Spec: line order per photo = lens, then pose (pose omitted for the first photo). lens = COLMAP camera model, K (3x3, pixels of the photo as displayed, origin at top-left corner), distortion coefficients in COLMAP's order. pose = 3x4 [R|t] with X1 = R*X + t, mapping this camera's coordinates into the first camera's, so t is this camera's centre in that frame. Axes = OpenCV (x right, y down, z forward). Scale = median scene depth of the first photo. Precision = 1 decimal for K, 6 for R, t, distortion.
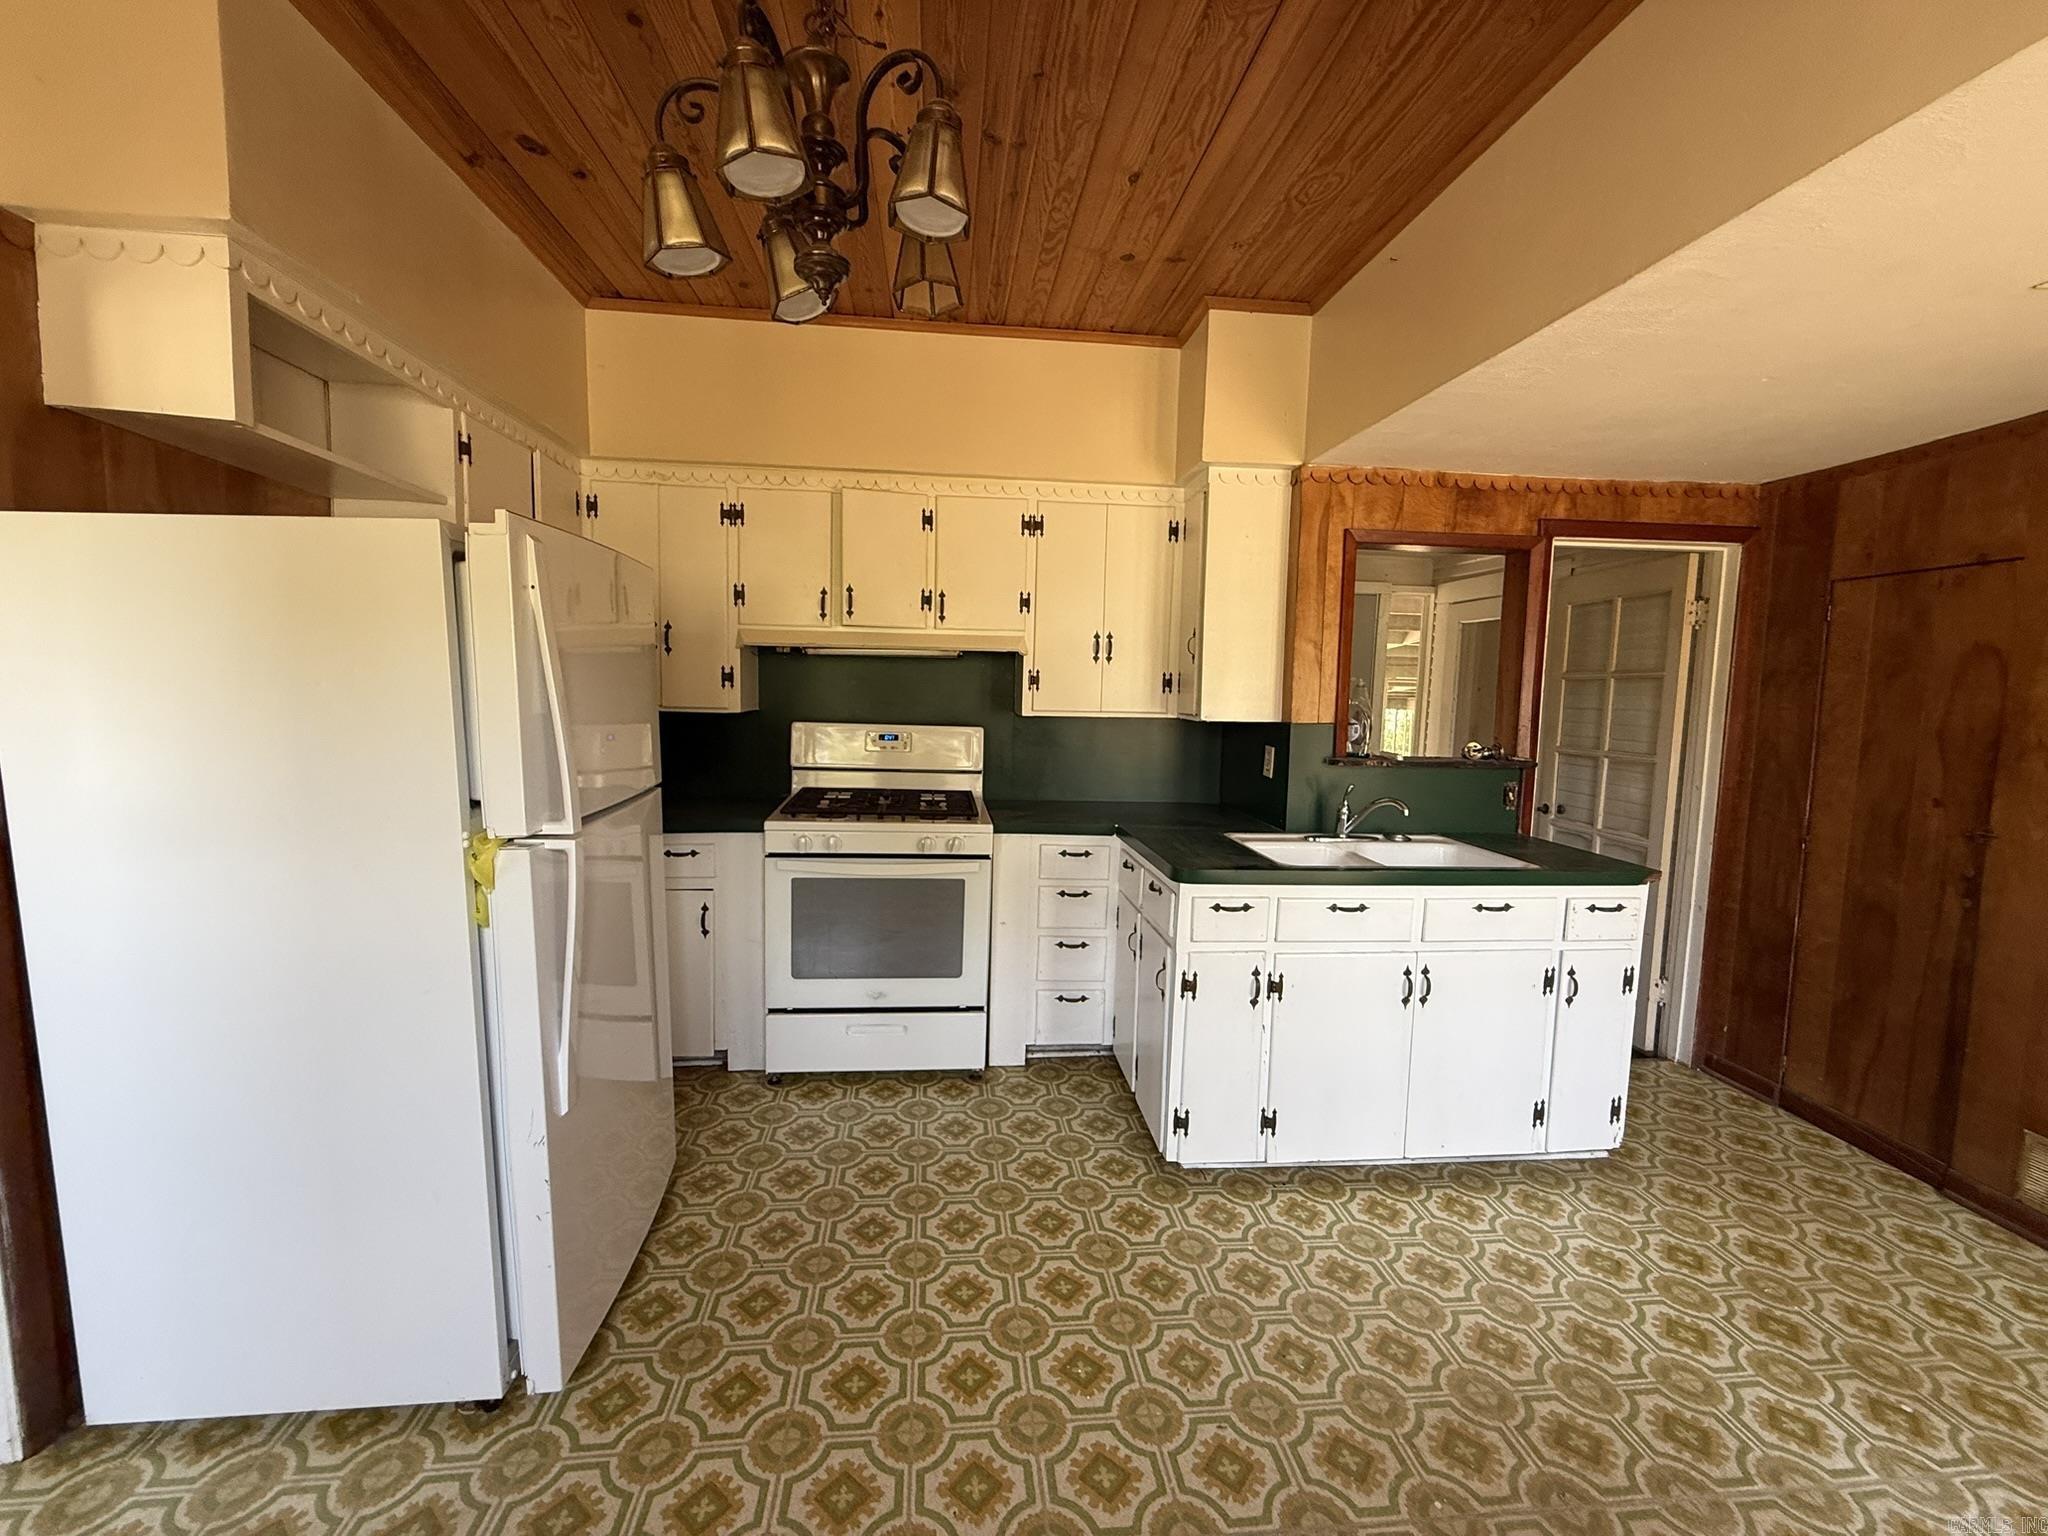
lens RADIAL K [[819.6, 0, 1017.7], [0, 819.6, 763.5], [0, 0, 1]] dist [0.002090, -0.000288]
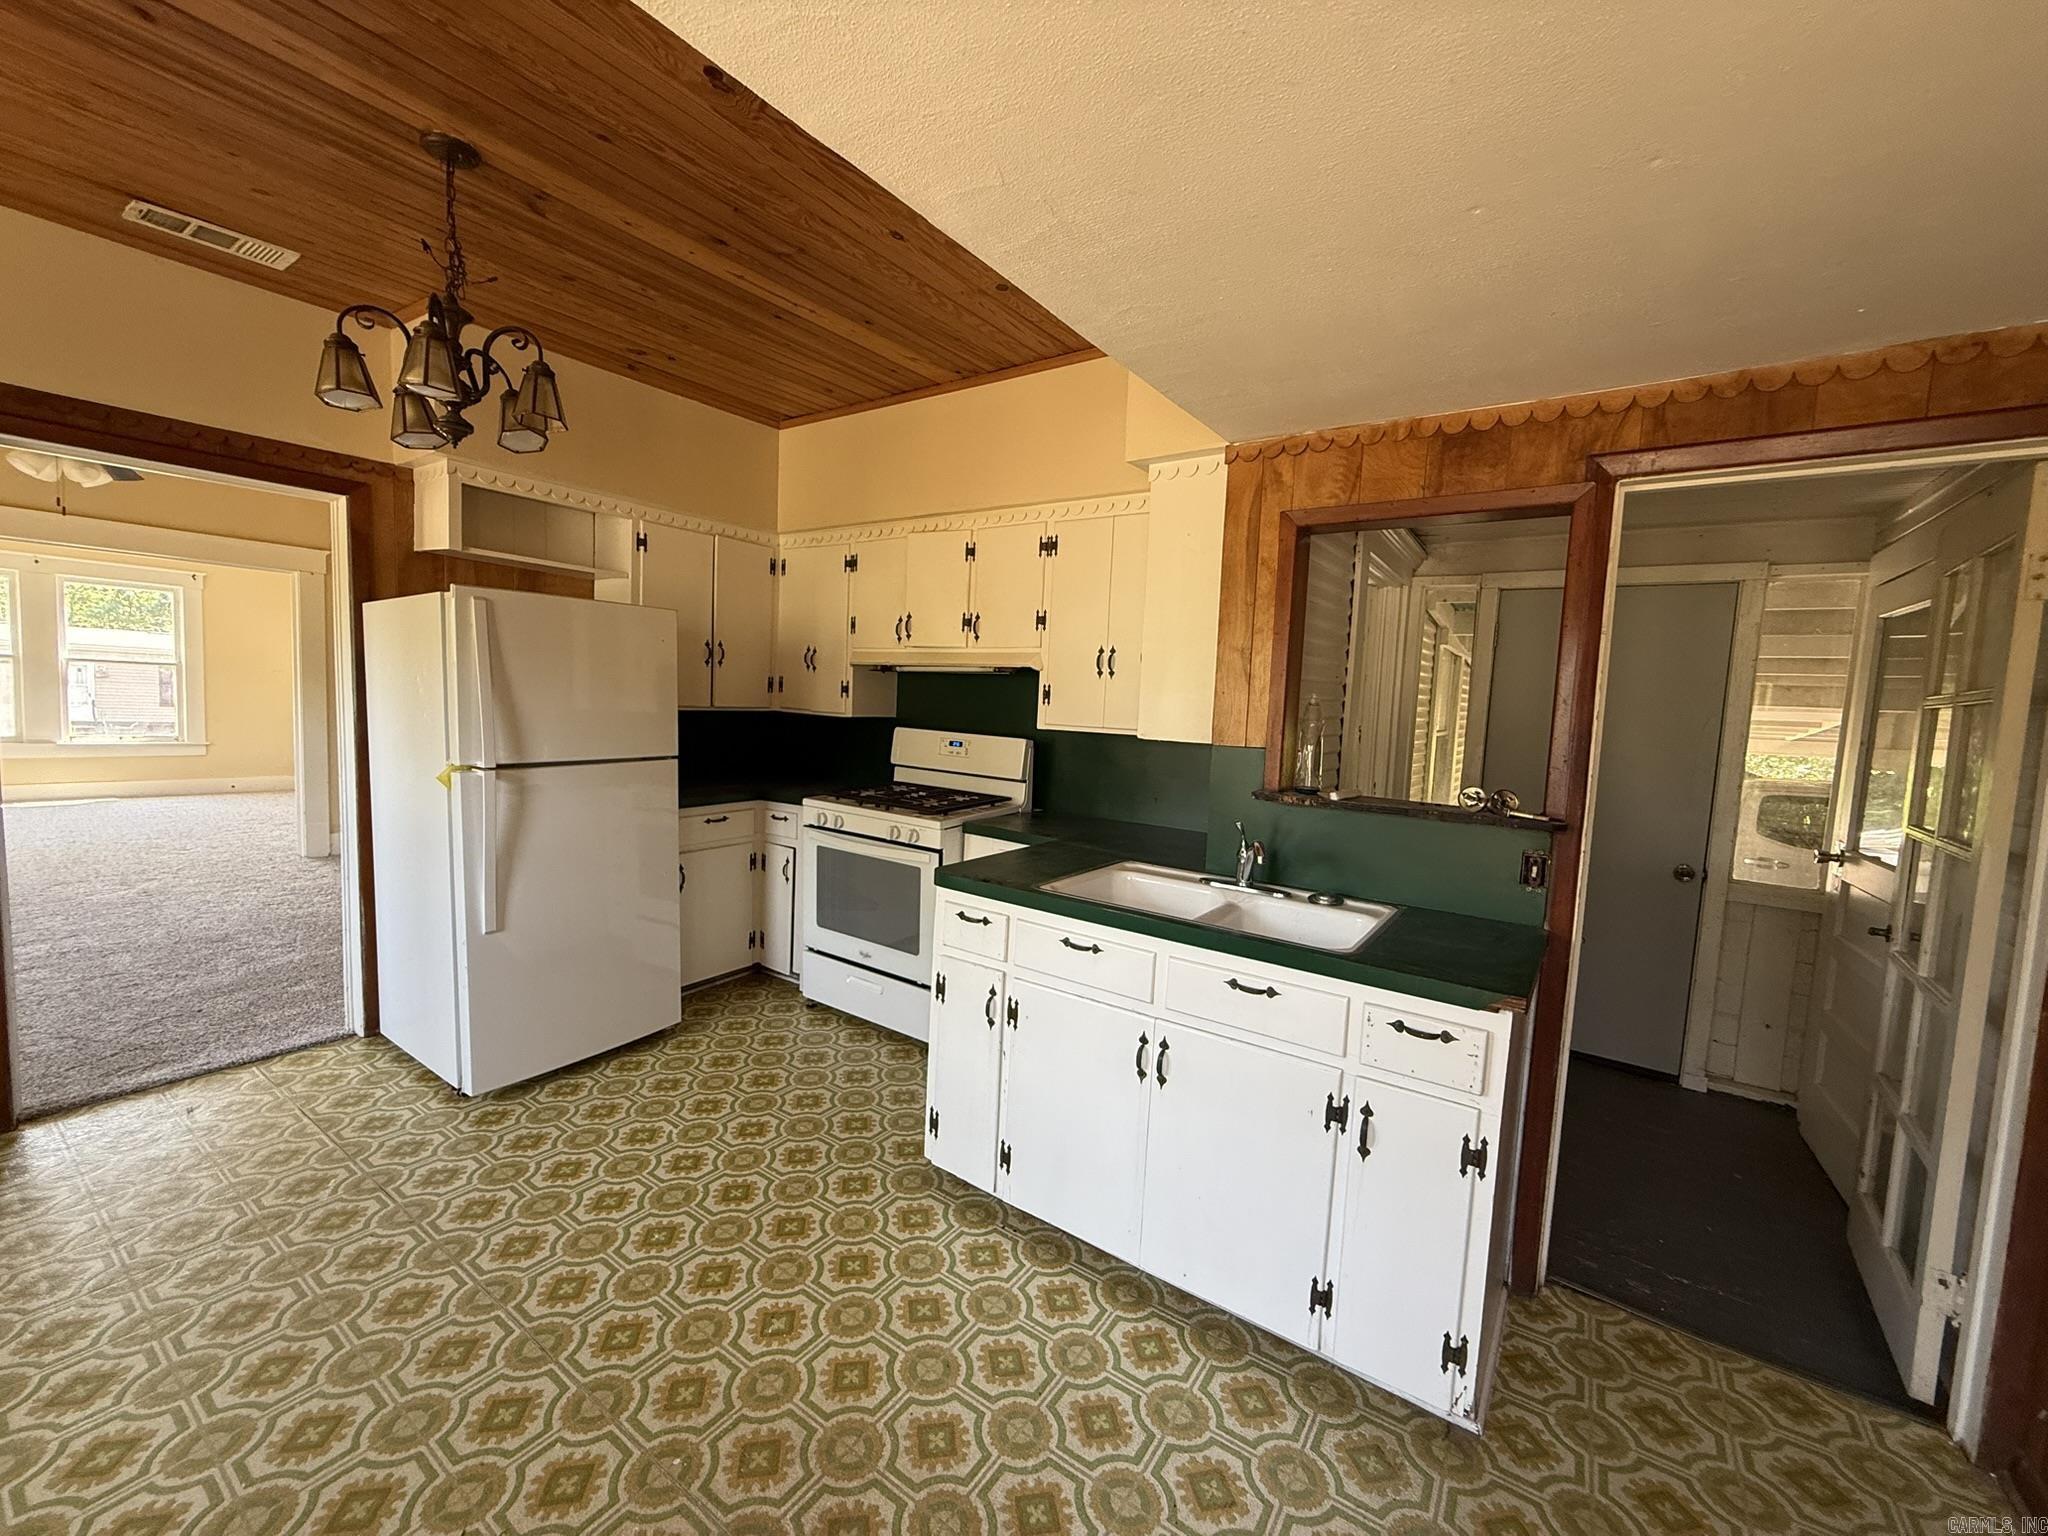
lens RADIAL K [[819.6, 0, 1022.6], [0, 819.6, 764.1], [0, 0, 1]] dist [0.002090, -0.000288]
pose [[0.757313, 0.065582, -0.649751, 0.755081], [-0.089592, 0.995971, -0.003896, -0.008705], [0.646877, 0.061163, 0.760137, 0.224380]]
